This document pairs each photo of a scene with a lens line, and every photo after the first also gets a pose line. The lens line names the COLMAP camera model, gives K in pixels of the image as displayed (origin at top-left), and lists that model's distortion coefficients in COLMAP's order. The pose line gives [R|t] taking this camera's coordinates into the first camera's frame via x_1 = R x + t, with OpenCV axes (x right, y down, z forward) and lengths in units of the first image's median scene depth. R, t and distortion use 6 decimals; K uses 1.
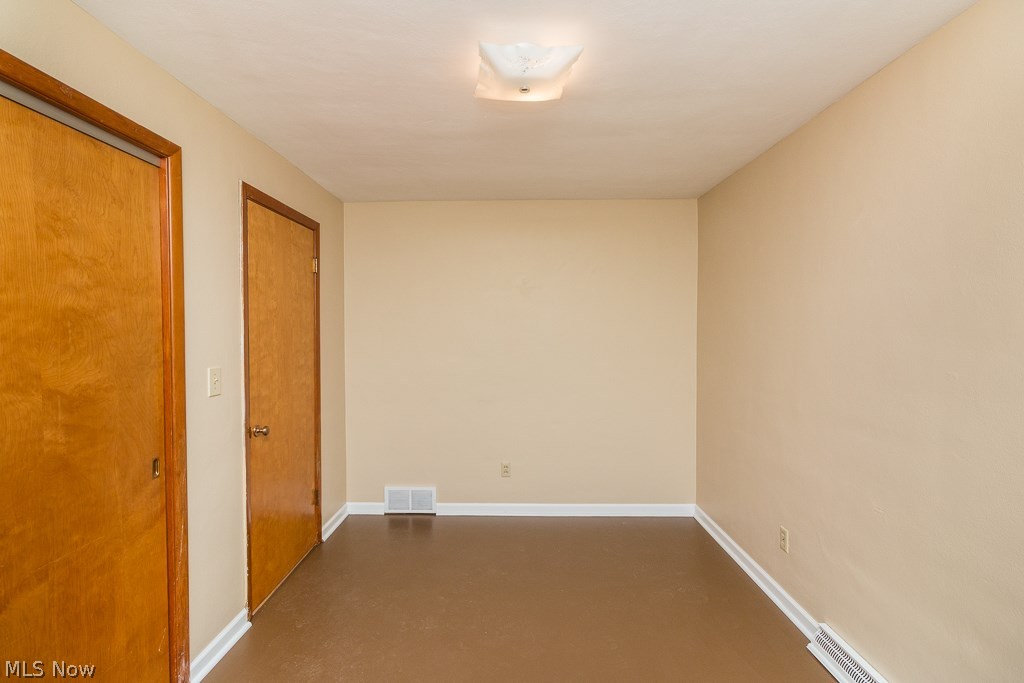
lens RADIAL K [[473.4, 0, 512.1], [0, 473.4, 339.5], [0, 0, 1]] dist [0.002430, 0.000340]
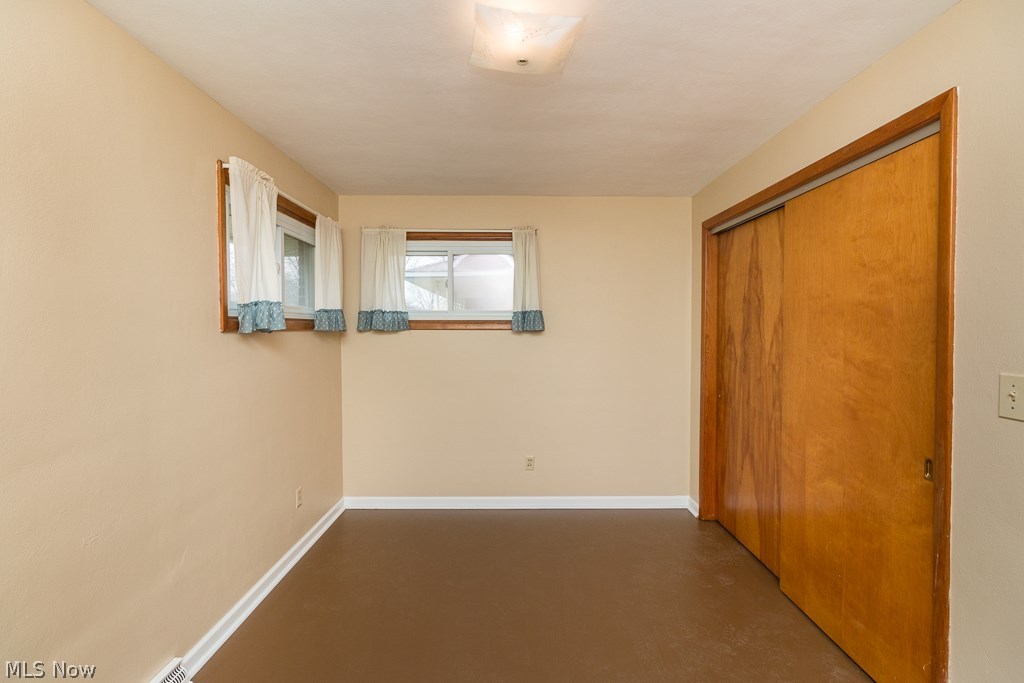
lens RADIAL K [[473.4, 0, 512.1], [0, 473.4, 339.5], [0, 0, 1]] dist [0.002430, 0.000340]
pose [[-0.999843, 0.000364, -0.017716, 0.070108], [-0.000480, 0.998866, 0.047612, -0.021583], [0.017713, 0.047613, -0.998709, 2.066107]]
